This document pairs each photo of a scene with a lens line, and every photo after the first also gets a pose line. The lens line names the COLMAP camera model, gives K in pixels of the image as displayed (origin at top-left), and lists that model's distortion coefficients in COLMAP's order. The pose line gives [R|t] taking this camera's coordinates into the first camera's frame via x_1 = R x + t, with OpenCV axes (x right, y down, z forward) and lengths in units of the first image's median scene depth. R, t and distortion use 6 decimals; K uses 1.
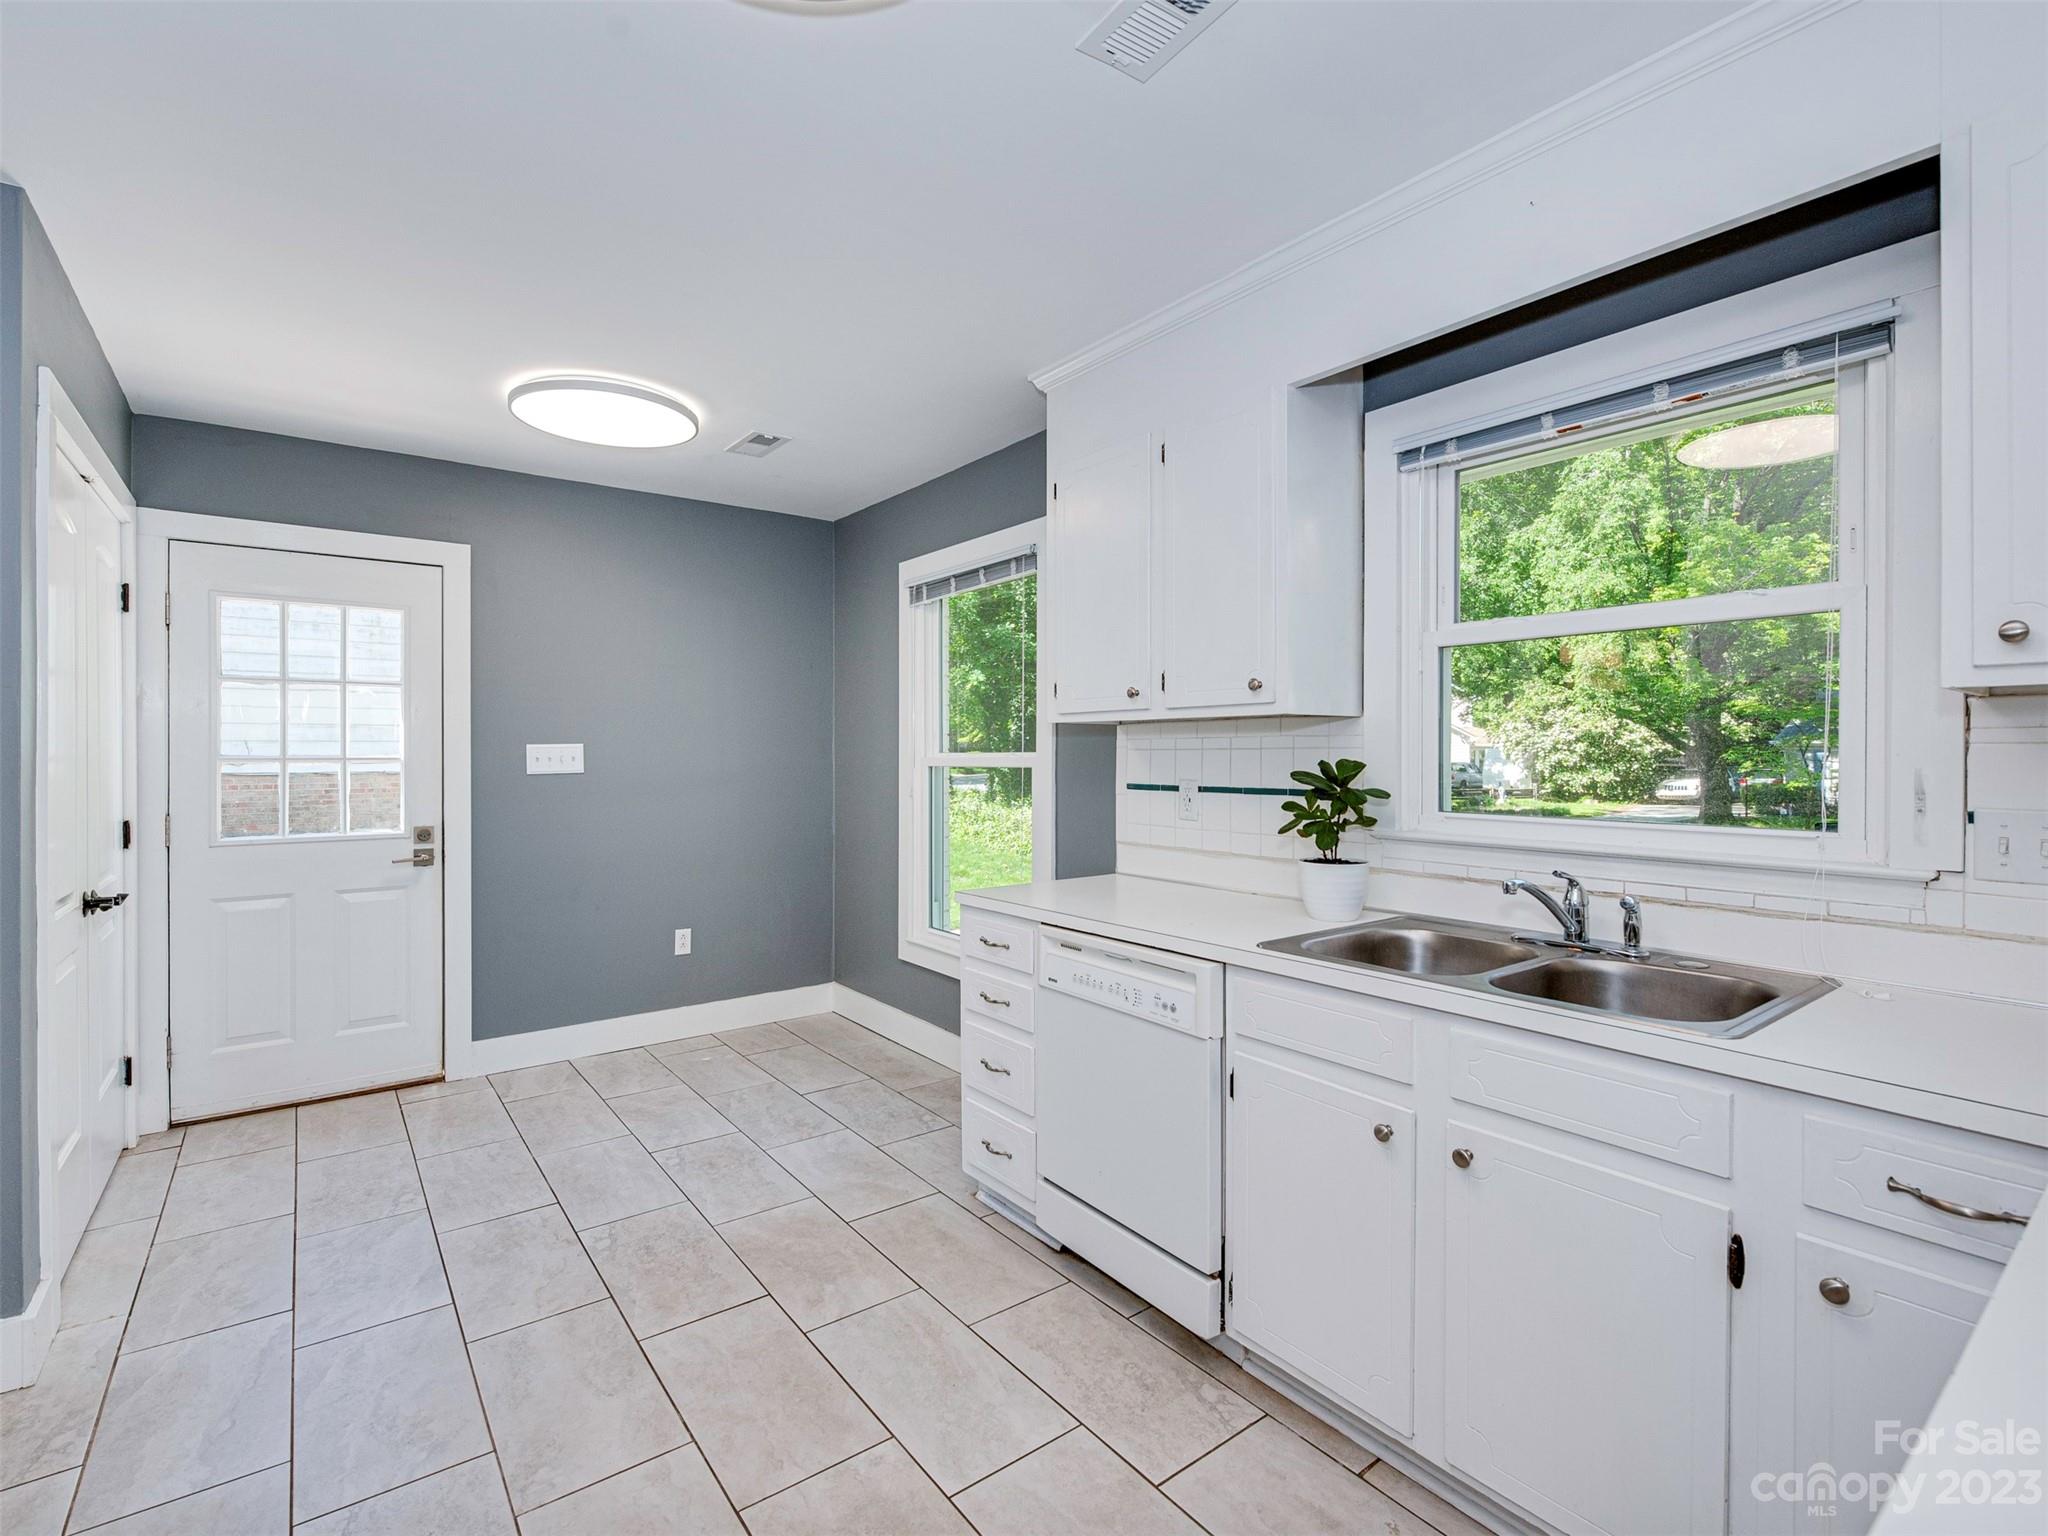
lens RADIAL K [[963.1, 0, 1026.6], [0, 963.1, 755.2], [0, 0, 1]] dist [-0.002351, -0.001025]
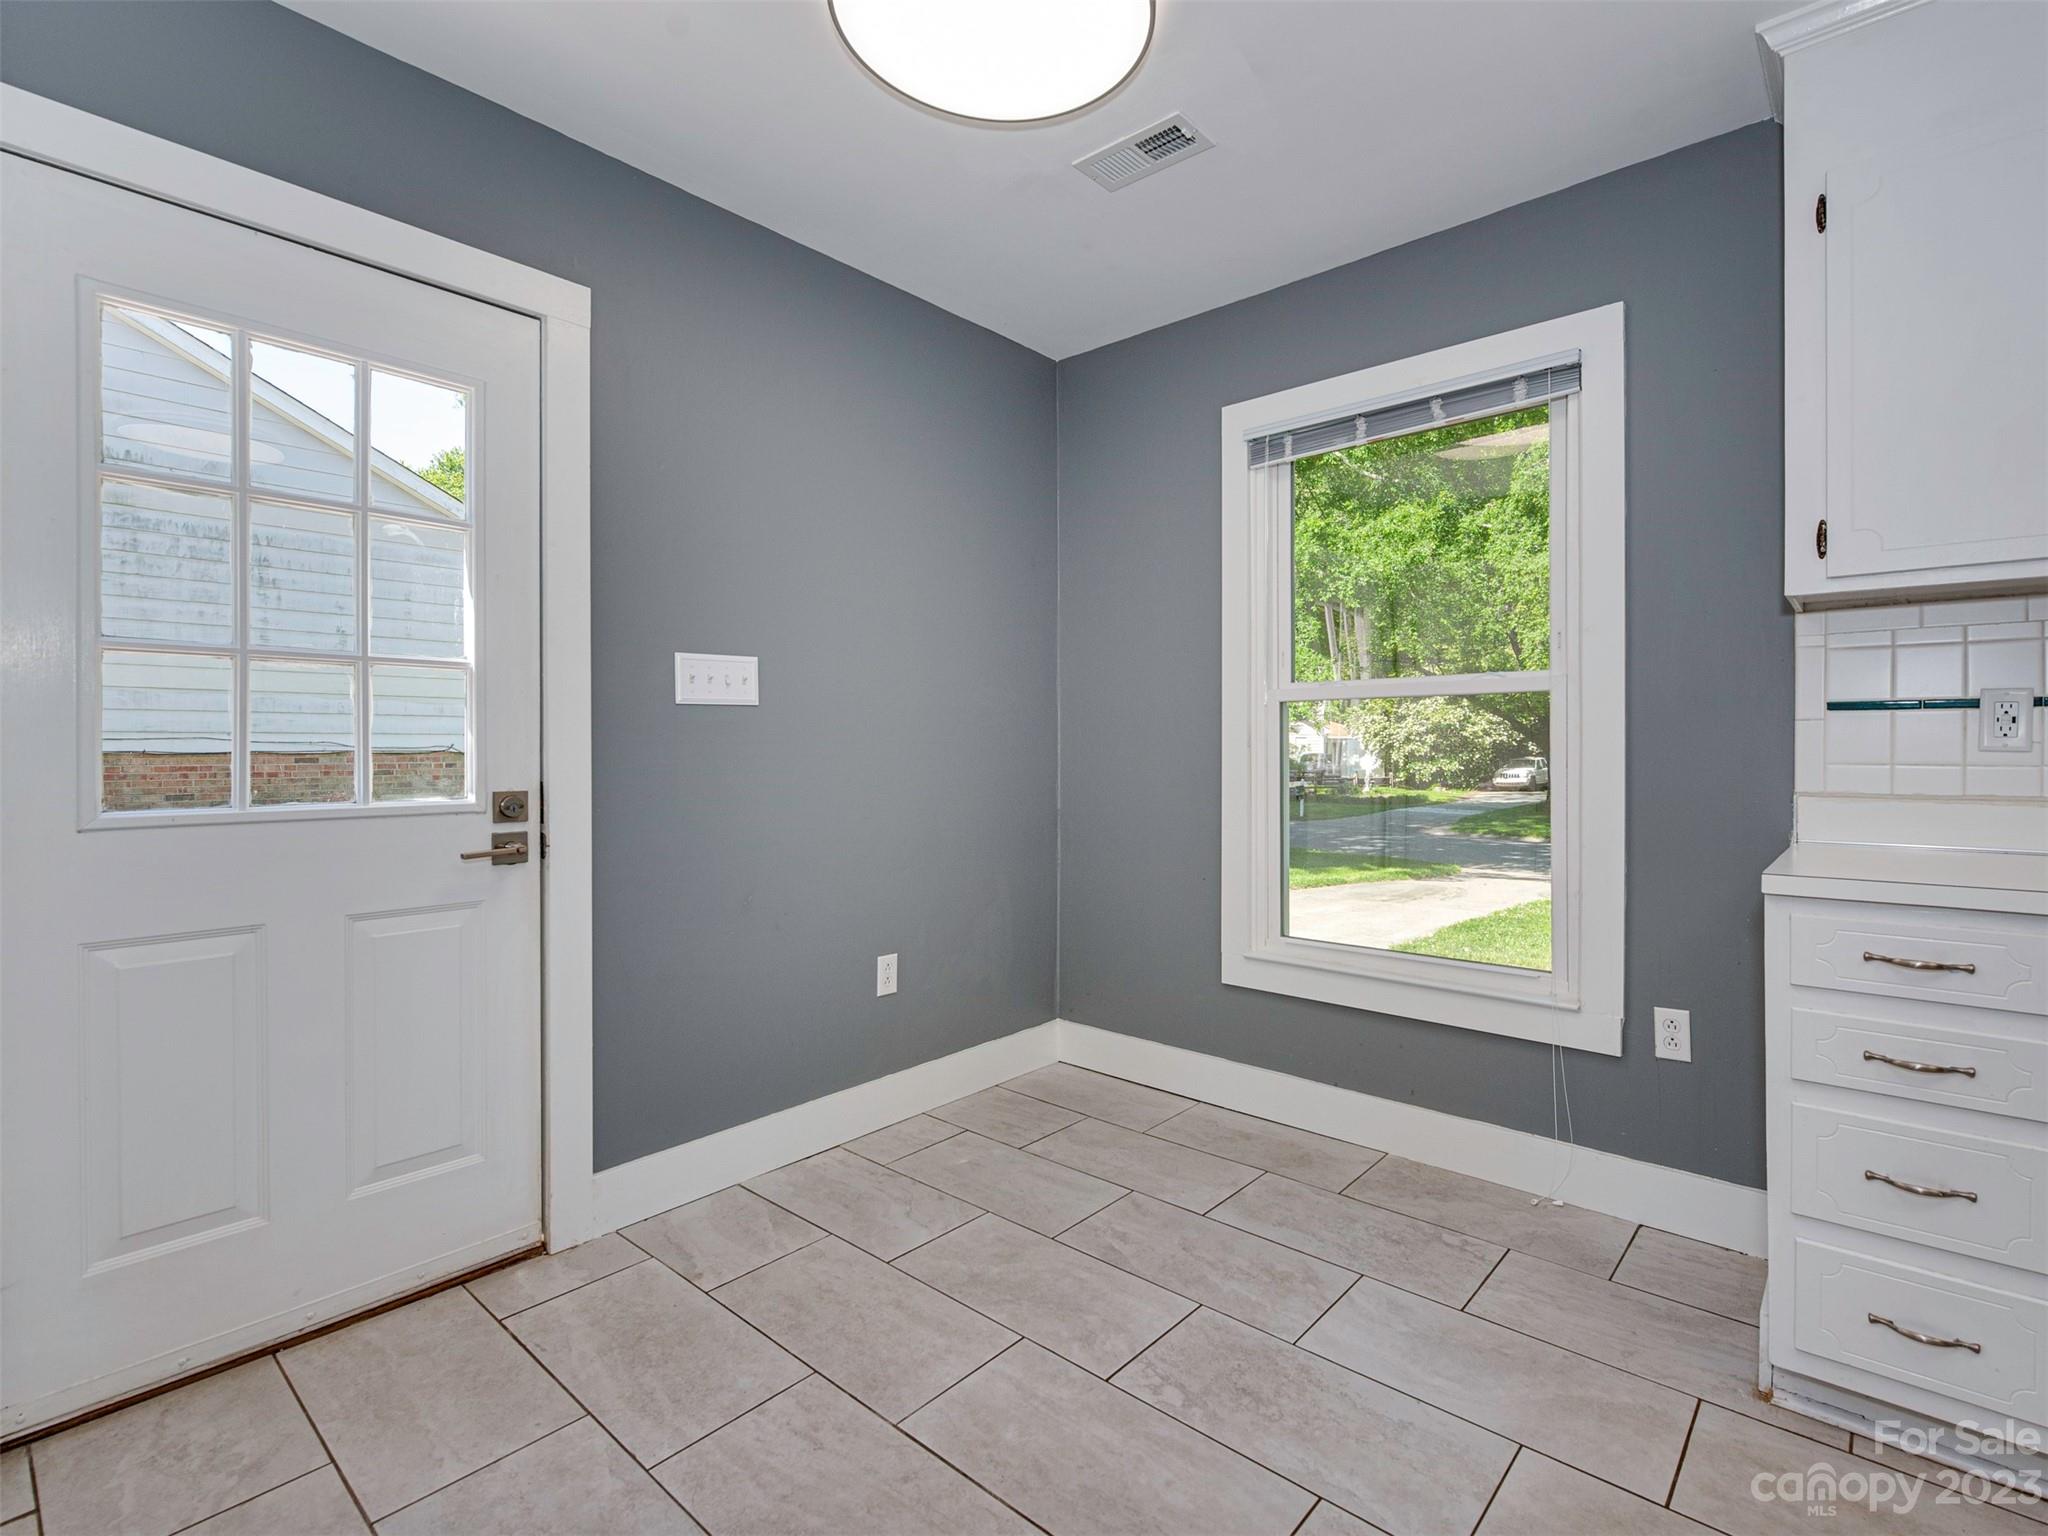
lens RADIAL K [[970.5, 0, 1082.6], [0, 970.5, 752.5], [0, 0, 1]] dist [-0.002801, -0.001155]
pose [[0.974461, -0.000697, 0.224557, -0.420455], [0.000212, 0.999998, 0.002187, 0.049154], [-0.224558, -0.002083, 0.974458, 0.380686]]
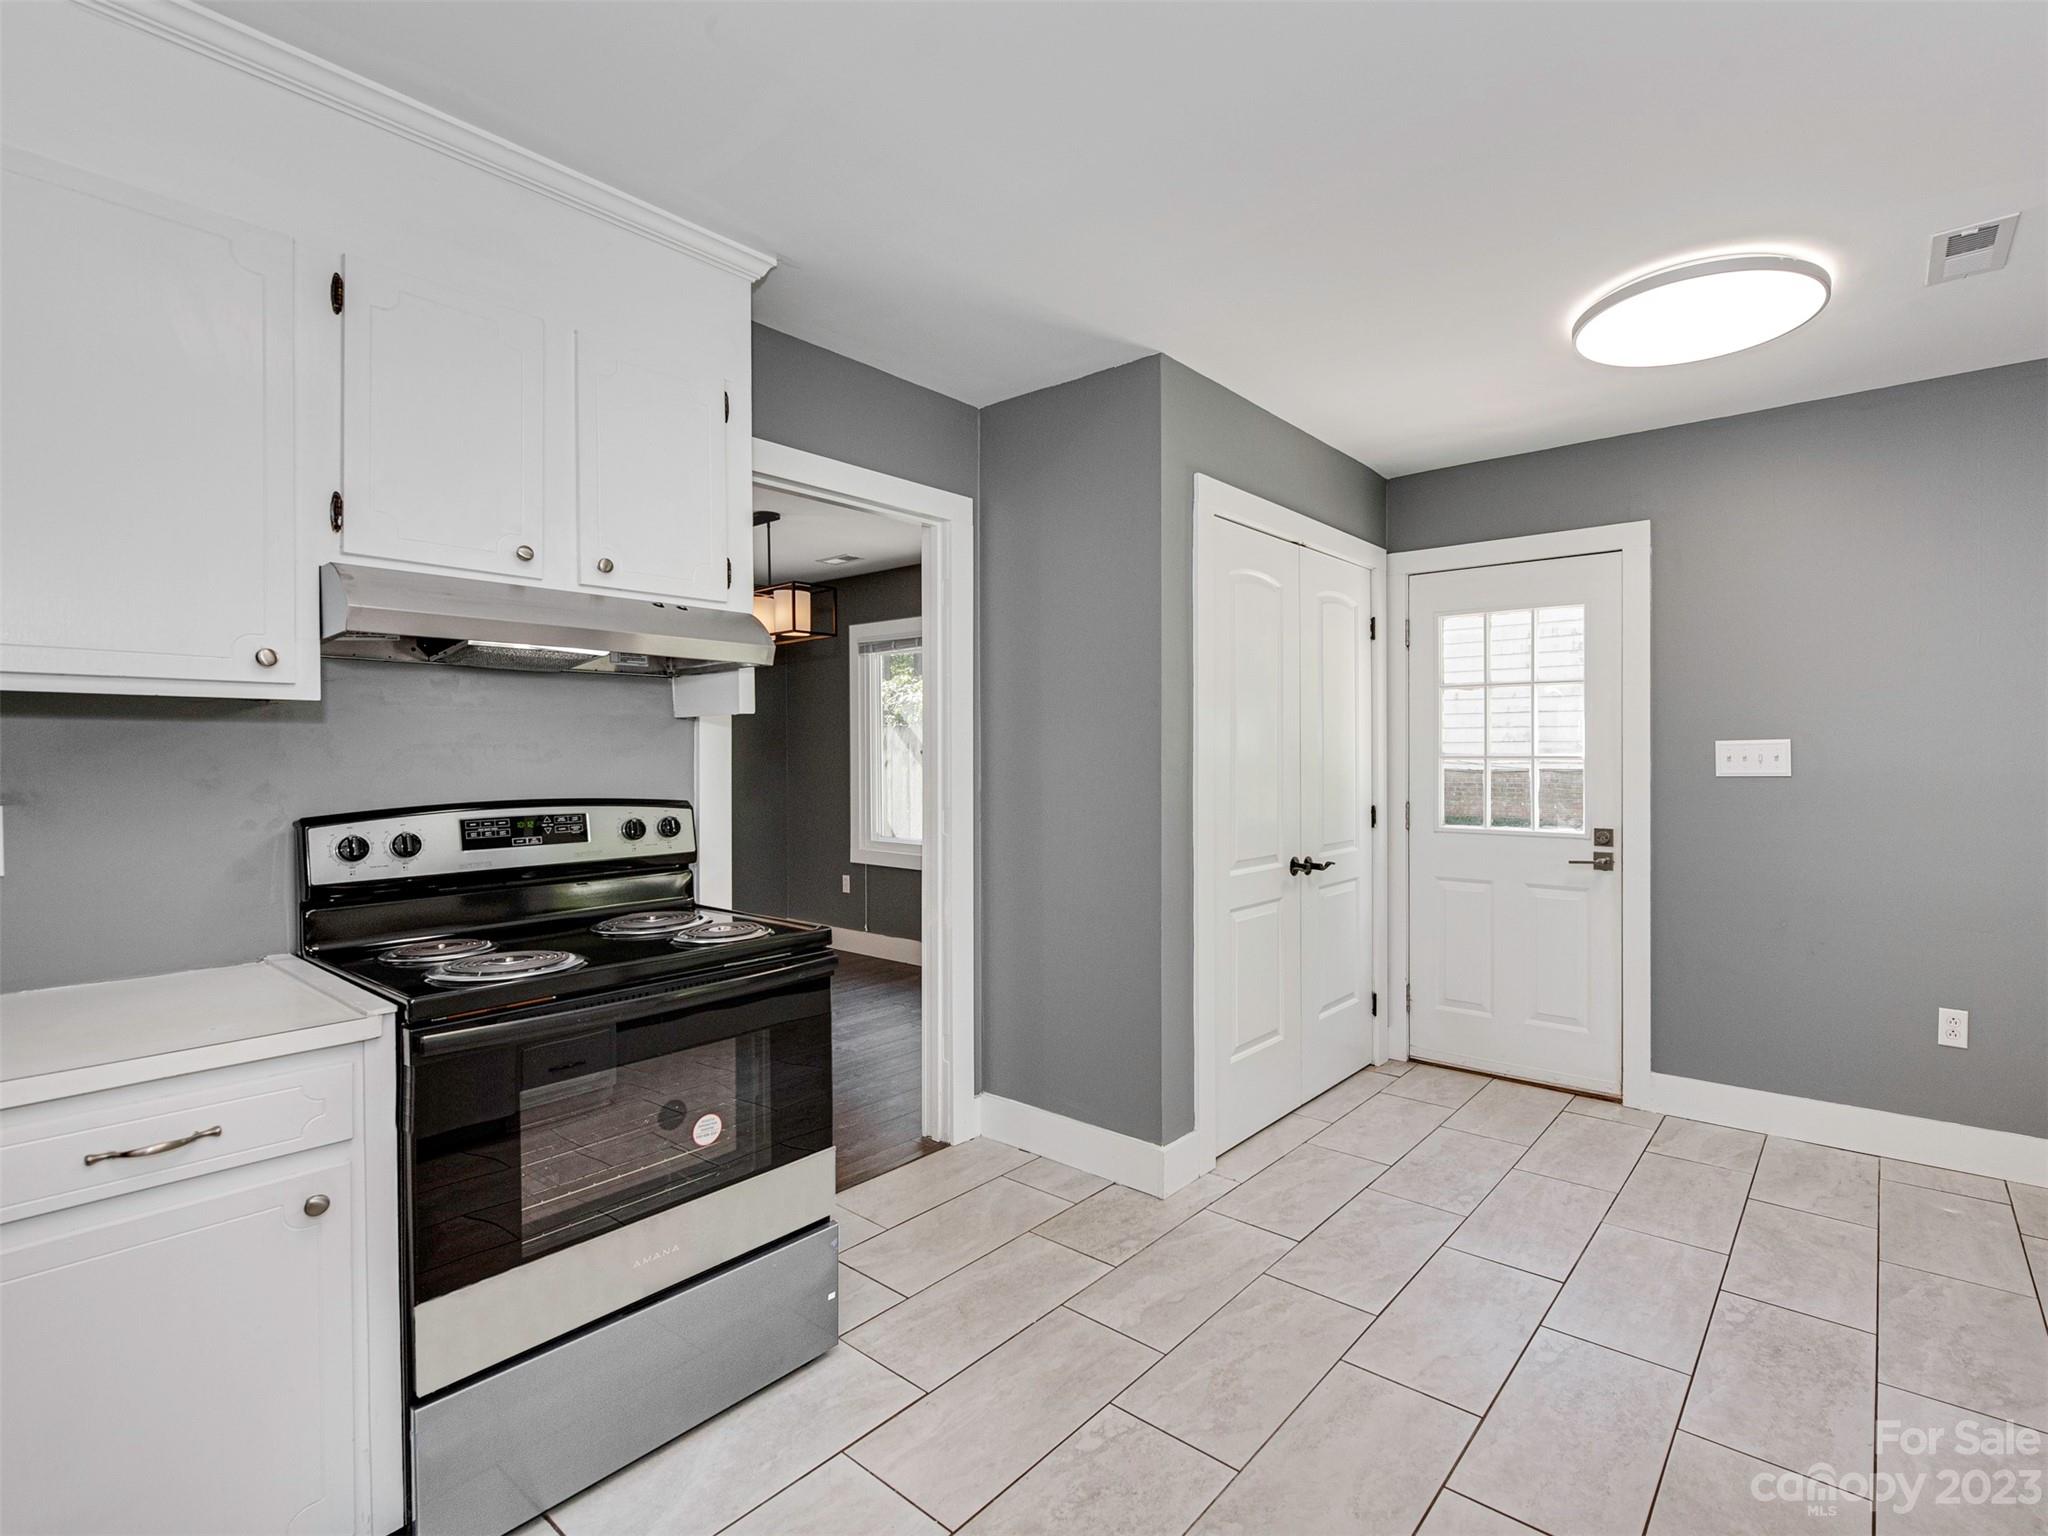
lens RADIAL K [[966.5, 0, 1142.8], [0, 966.5, 758.6], [0, 0, 1]] dist [0.000284, -0.000482]
pose [[0.269855, 0.005641, -0.962884, 0.163485], [-0.000053, 0.999983, 0.005843, -0.000690], [0.962901, -0.001526, 0.269851, 0.295654]]
